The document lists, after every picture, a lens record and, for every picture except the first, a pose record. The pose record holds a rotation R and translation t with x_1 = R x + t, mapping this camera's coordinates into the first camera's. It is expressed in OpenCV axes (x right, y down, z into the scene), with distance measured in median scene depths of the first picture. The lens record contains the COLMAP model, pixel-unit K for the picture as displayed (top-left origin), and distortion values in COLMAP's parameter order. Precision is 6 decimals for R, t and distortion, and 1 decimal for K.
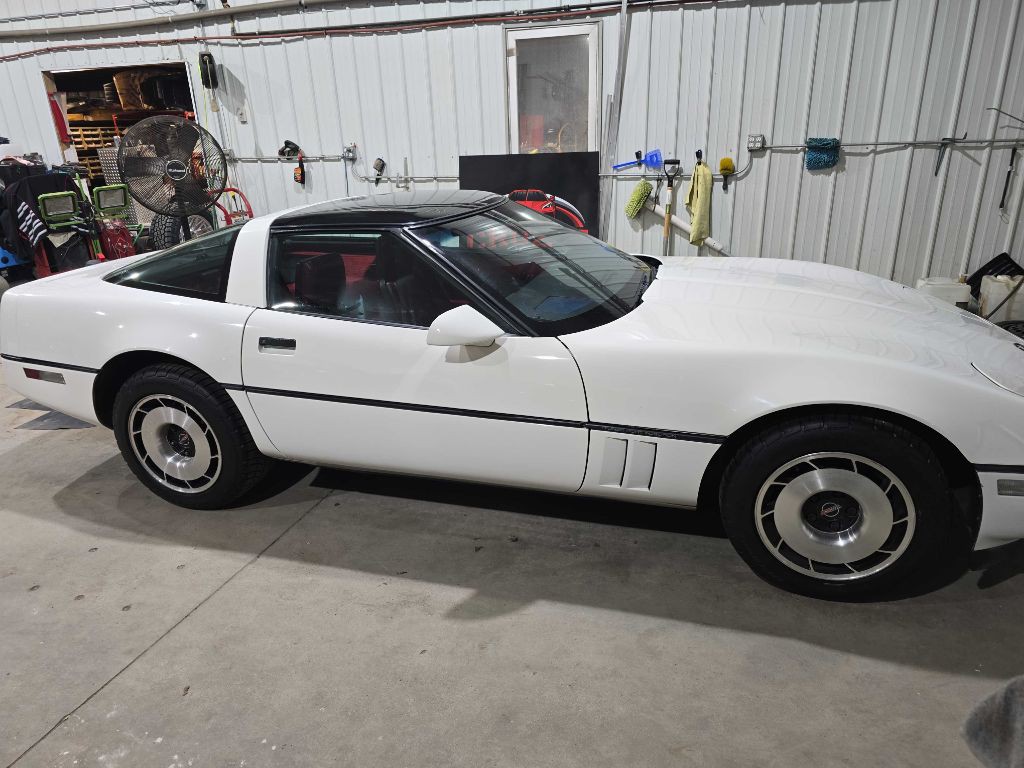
lens RADIAL K [[681.4, 0, 533.5], [0, 681.4, 389.2], [0, 0, 1]] dist [0.047865, -0.037151]
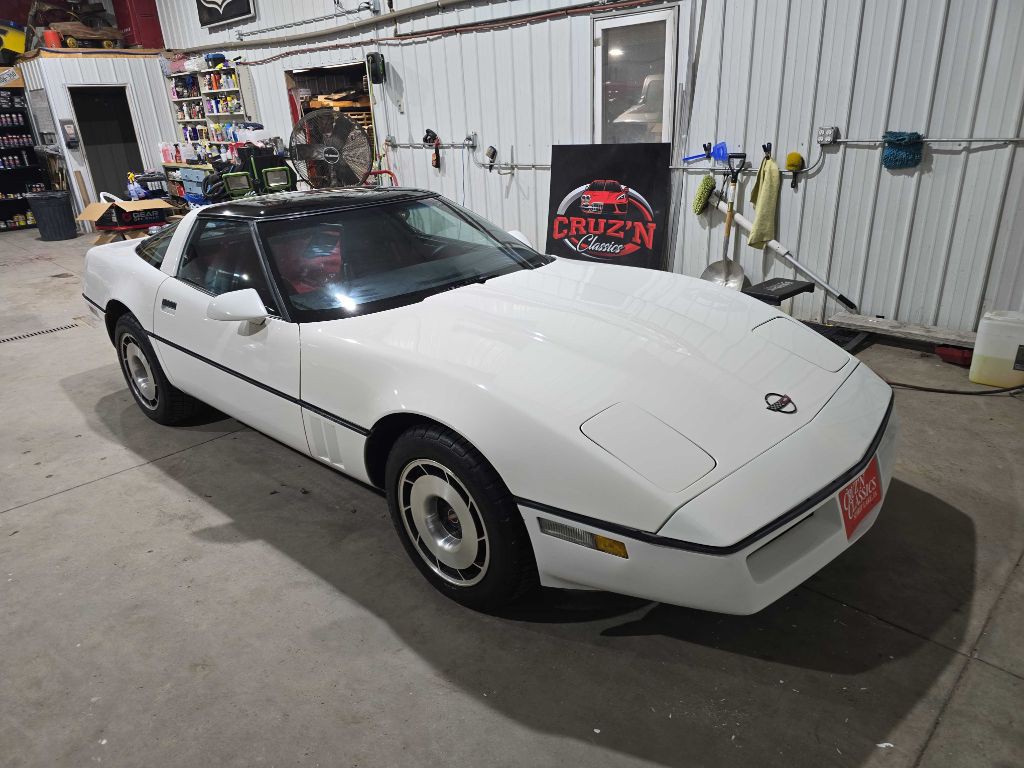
lens RADIAL K [[681.4, 0, 509.0], [0, 681.4, 392.0], [0, 0, 1]] dist [0.047865, -0.037151]
pose [[0.903523, 0.155368, -0.399383, 0.333097], [-0.140304, 0.987847, 0.066883, -0.035542], [0.404921, -0.004395, 0.914341, 0.028907]]
